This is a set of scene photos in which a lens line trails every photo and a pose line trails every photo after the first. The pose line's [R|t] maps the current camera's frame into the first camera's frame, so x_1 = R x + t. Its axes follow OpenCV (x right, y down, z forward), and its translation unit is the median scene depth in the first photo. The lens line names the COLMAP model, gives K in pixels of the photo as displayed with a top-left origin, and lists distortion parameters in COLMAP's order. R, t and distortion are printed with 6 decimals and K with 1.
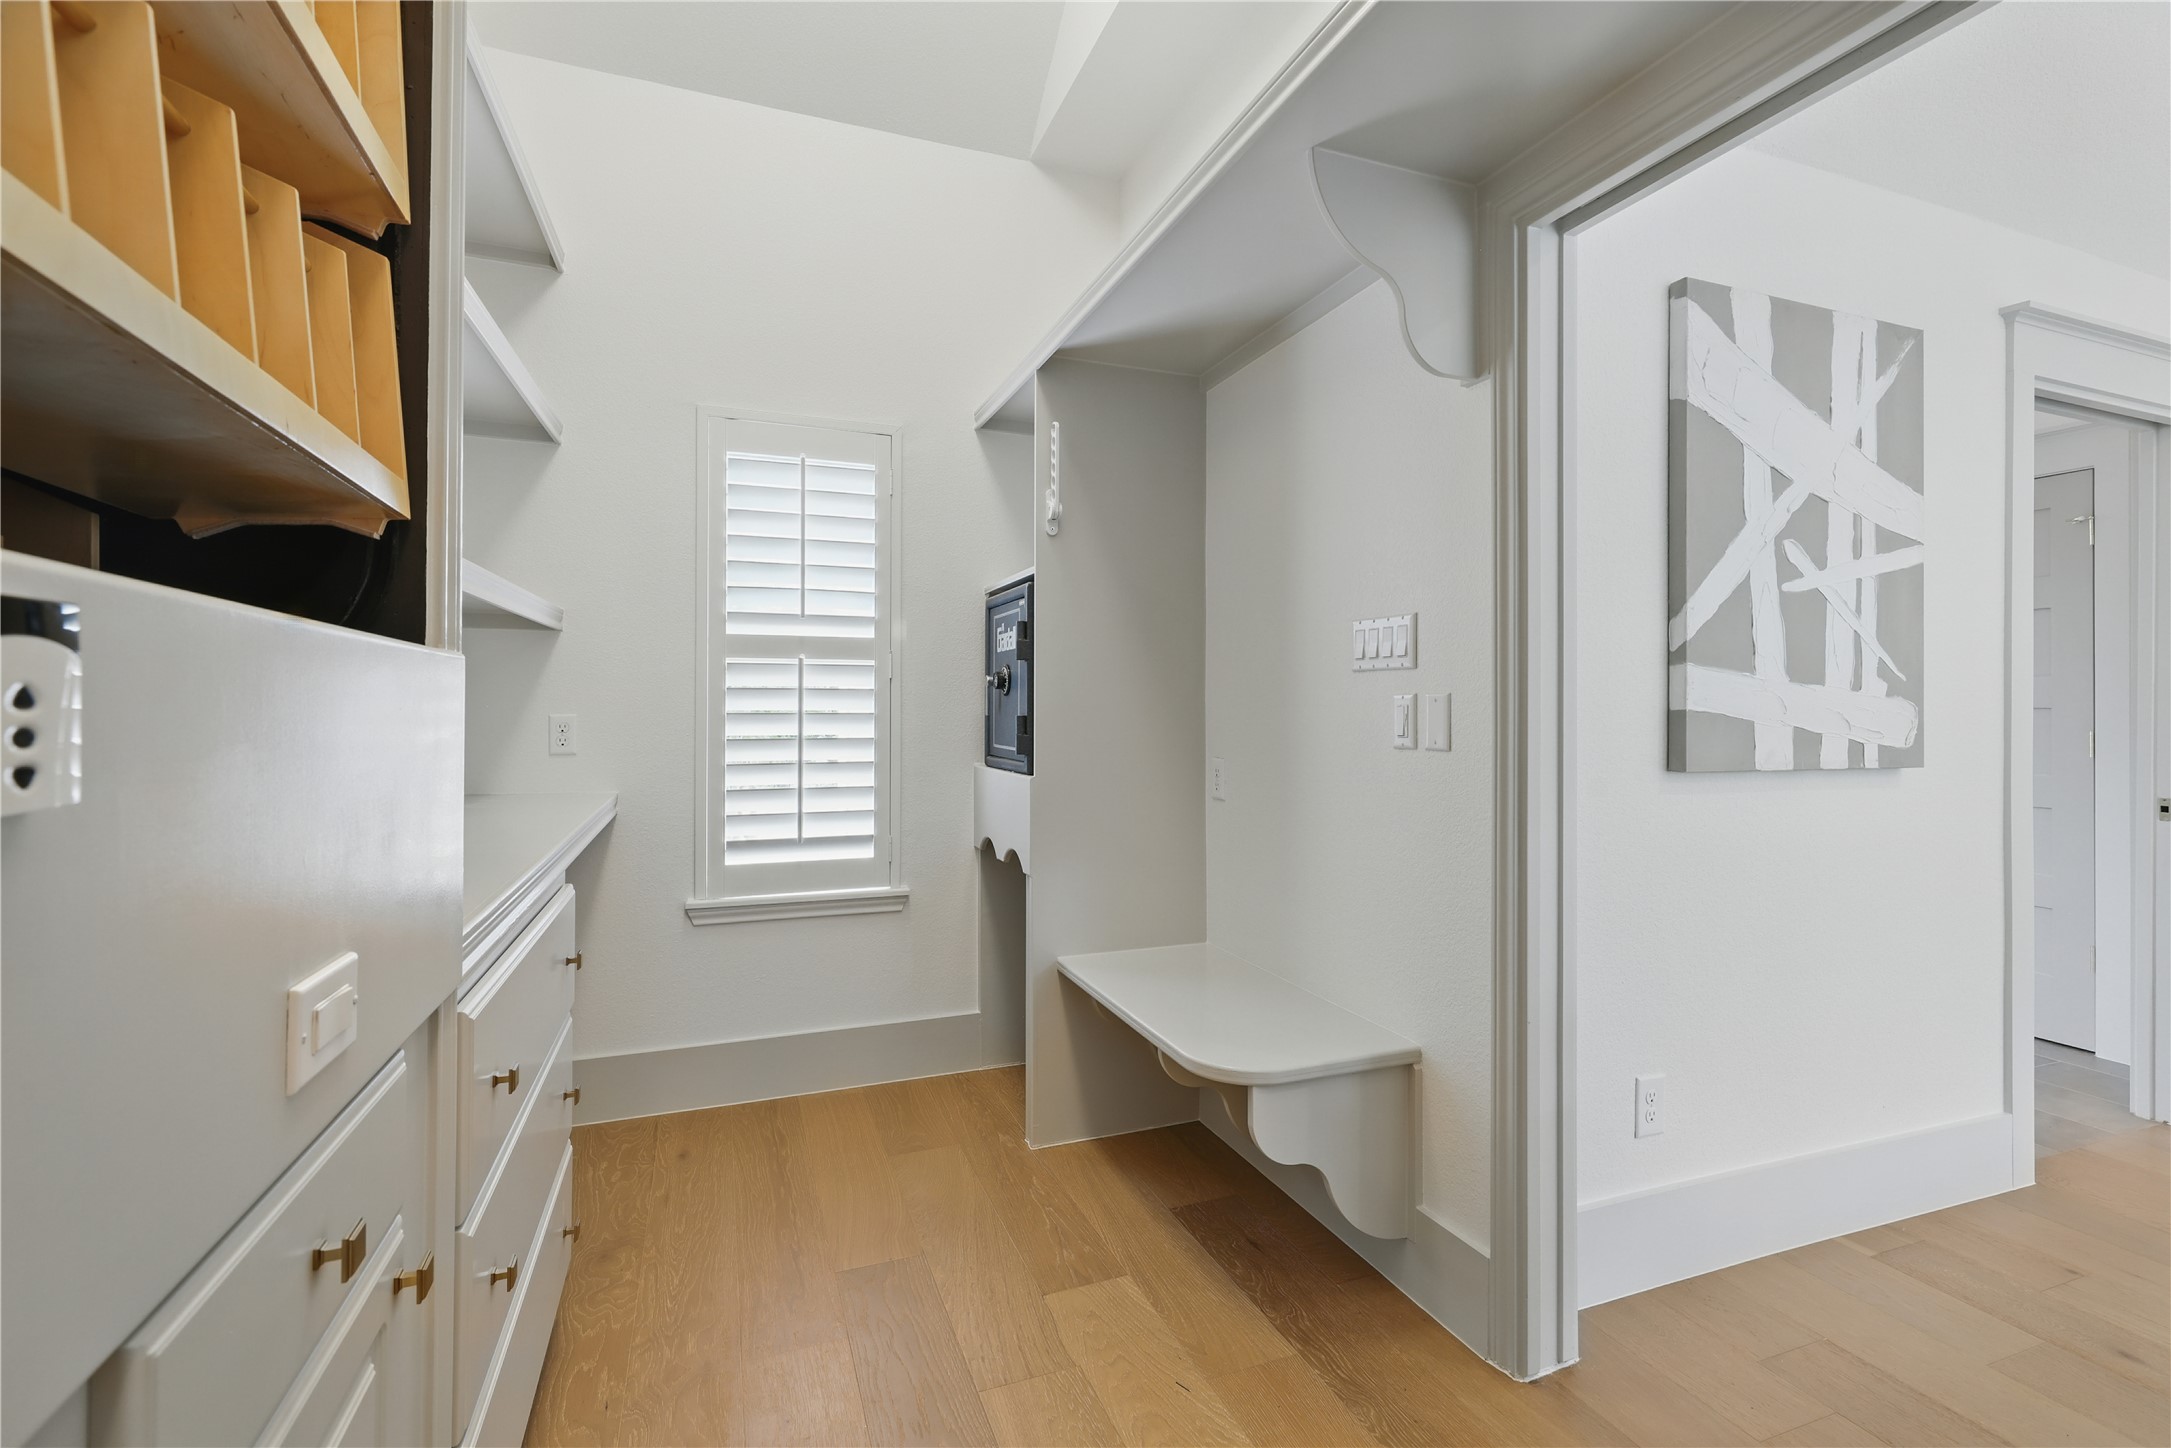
lens RADIAL K [[995.5, 0, 1082.2], [0, 995.5, 707.8], [0, 0, 1]] dist [0.000315, -0.001213]
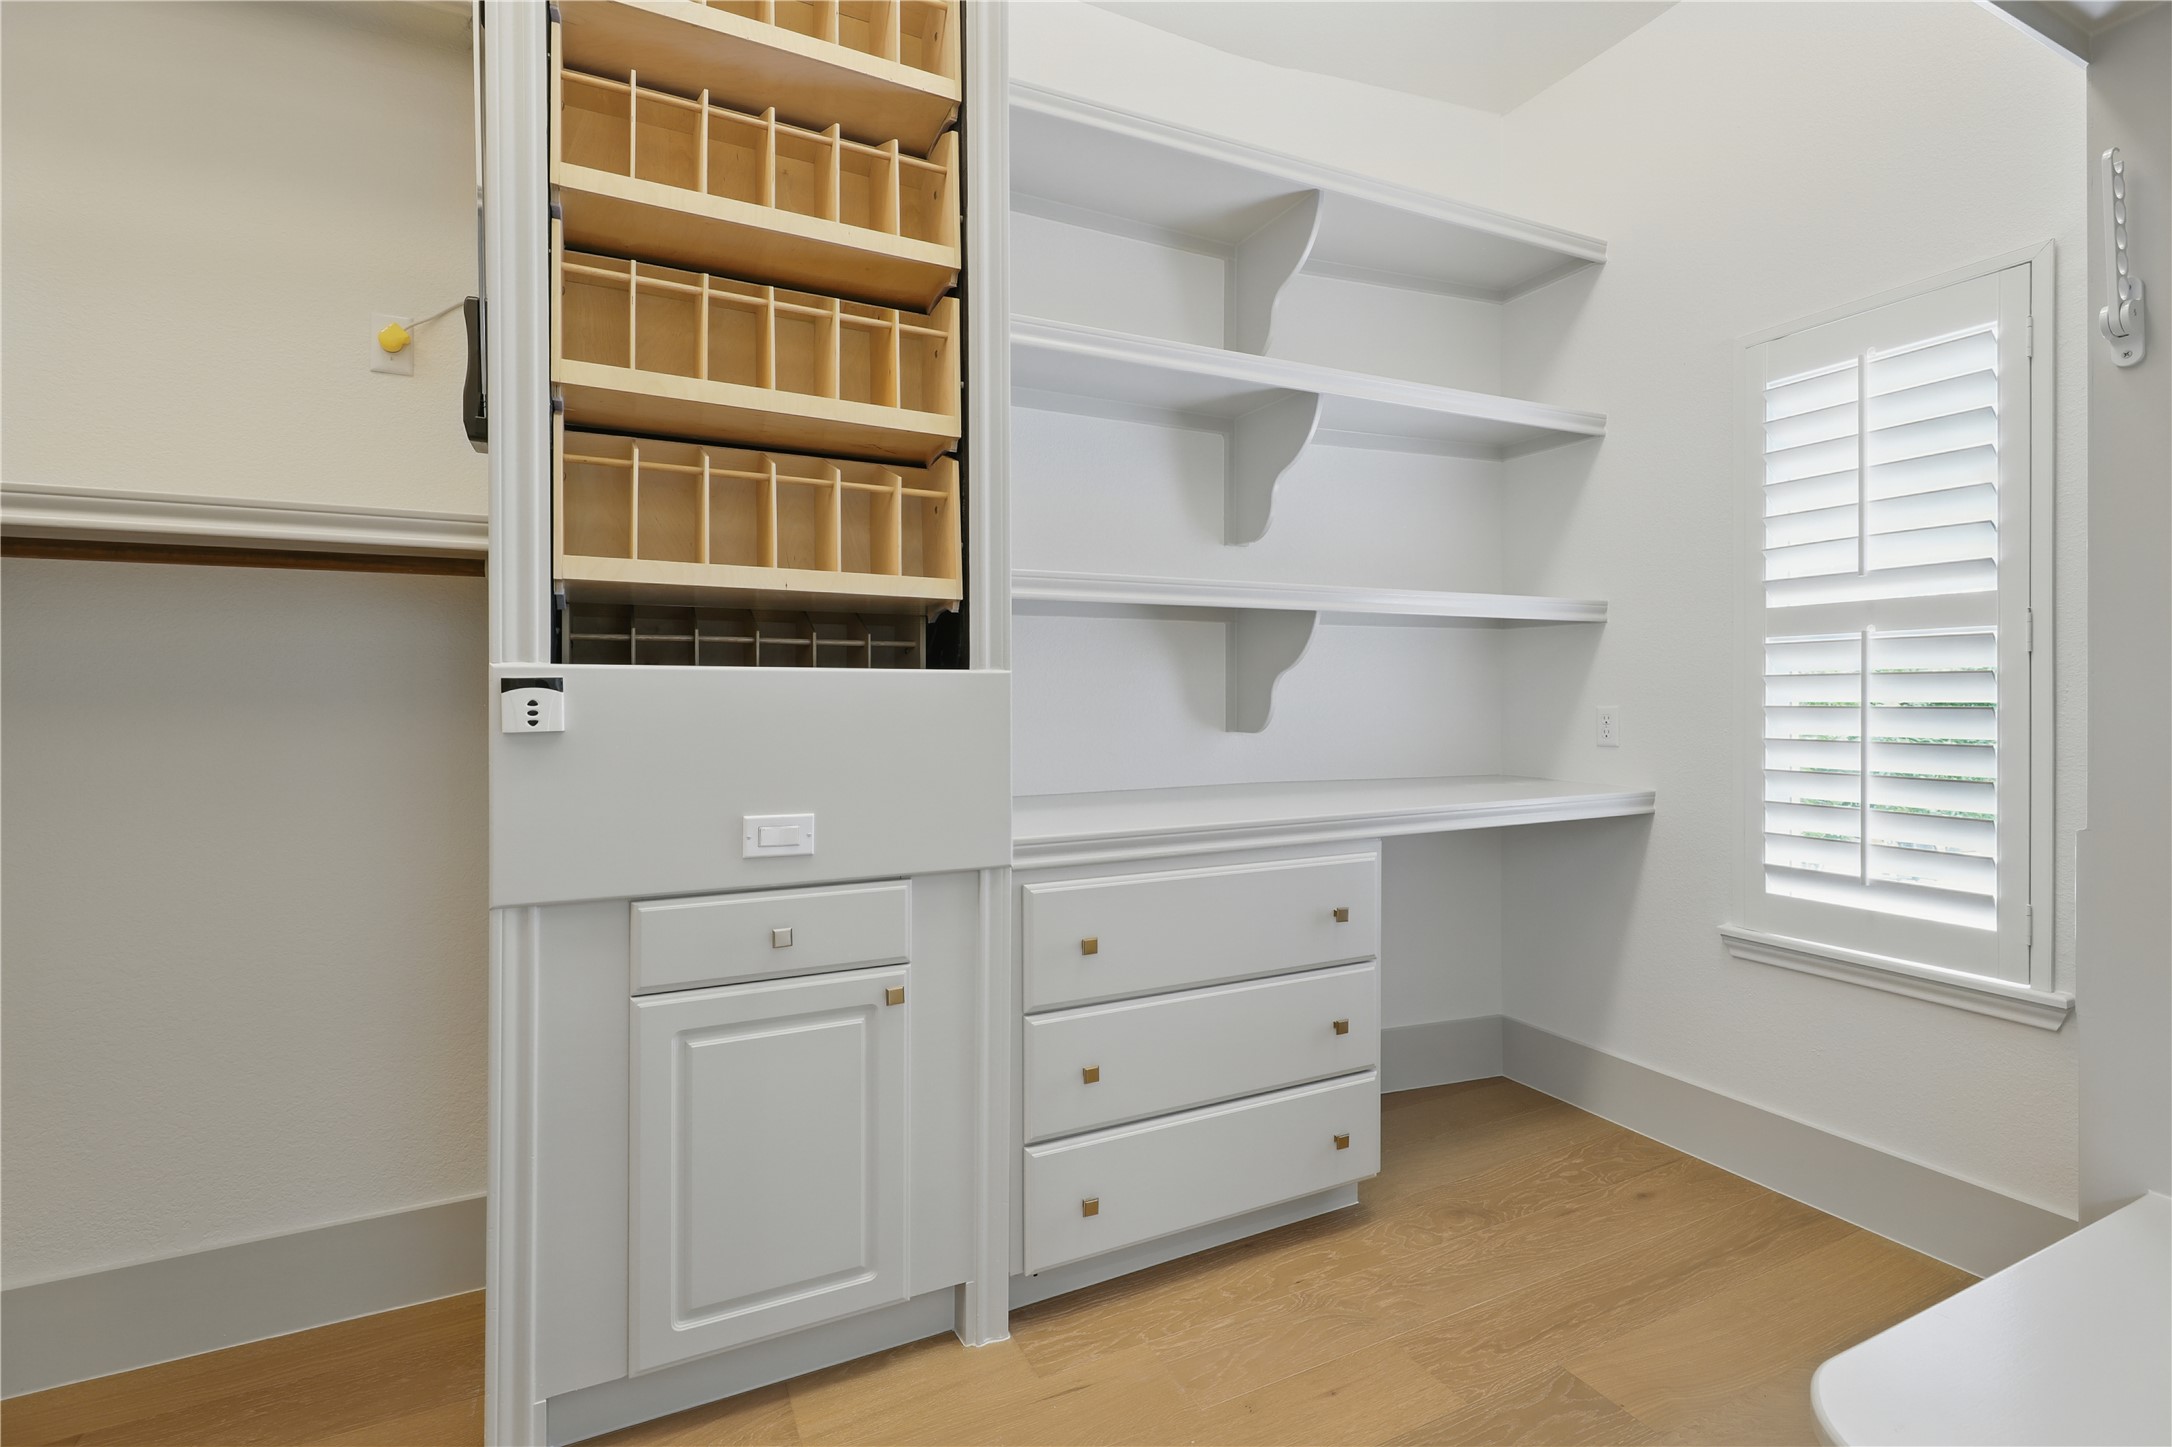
lens RADIAL K [[996.0, 0, 1082.1], [0, 996.0, 709.4], [0, 0, 1]] dist [0.000315, -0.001213]
pose [[0.072617, 0.012931, -0.997276, 0.410286], [0.003360, 0.999907, 0.013210, -0.004078], [0.997354, -0.004311, 0.072567, 0.386118]]
